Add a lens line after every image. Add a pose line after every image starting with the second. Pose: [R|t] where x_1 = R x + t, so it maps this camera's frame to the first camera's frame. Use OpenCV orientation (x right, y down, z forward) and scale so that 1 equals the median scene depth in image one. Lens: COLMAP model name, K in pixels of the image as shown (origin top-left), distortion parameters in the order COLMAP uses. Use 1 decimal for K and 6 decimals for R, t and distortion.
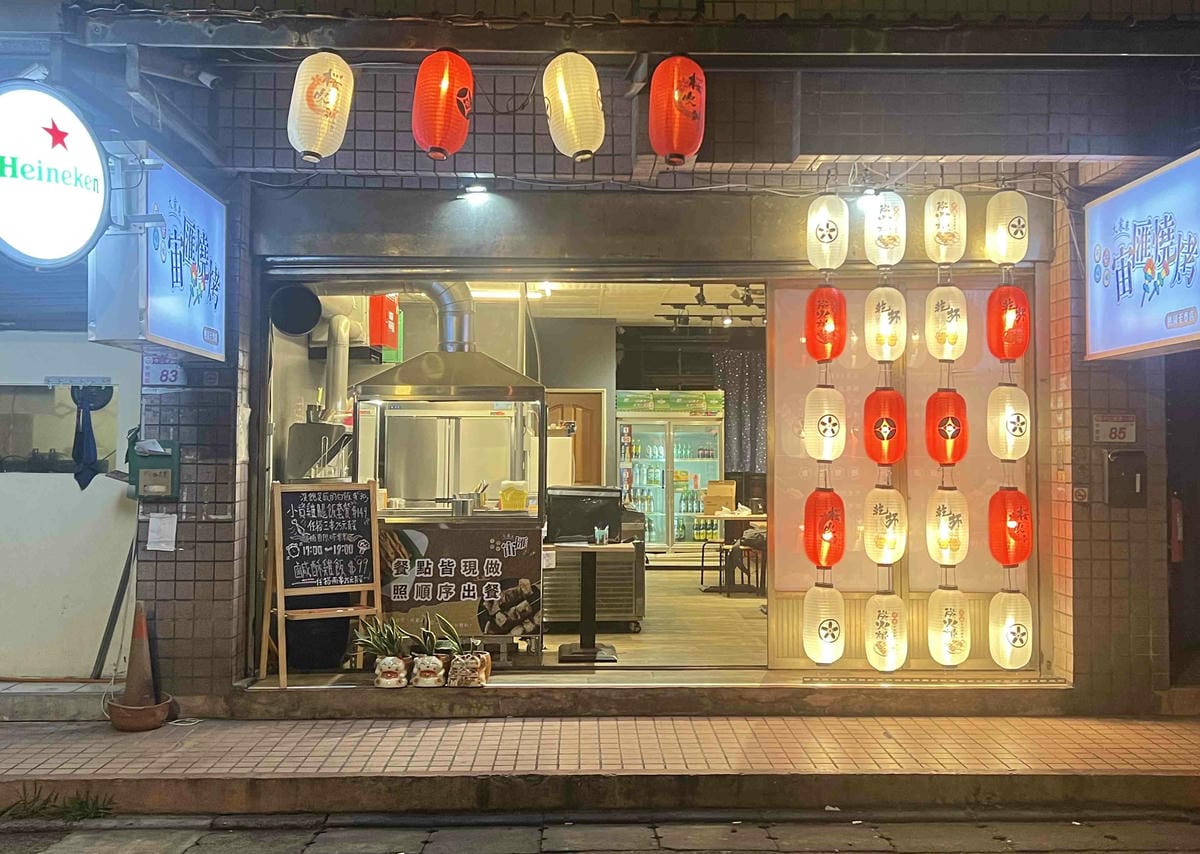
lens RADIAL K [[1320.3, 0, 632.1], [0, 1320.3, 386.0], [0, 0, 1]] dist [0.137247, -0.010705]
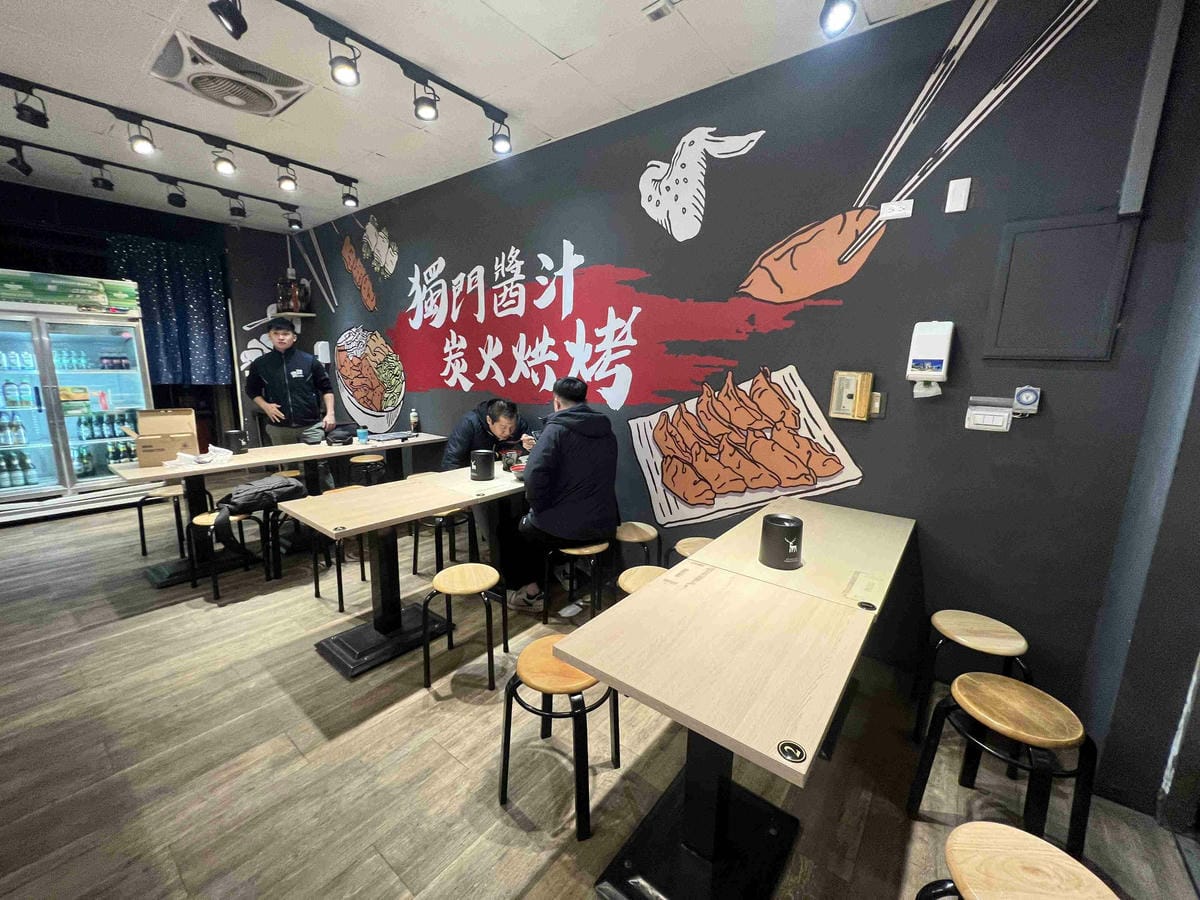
lens RADIAL K [[479.7, 0, 597.7], [0, 479.7, 448.8], [0, 0, 1]] dist [-0.002523, 0.000609]
pose [[0.651437, -0.122957, 0.748673, 0.044009], [-0.055347, 0.976450, 0.208525, 0.047767], [-0.756681, -0.177277, 0.629290, 1.125279]]
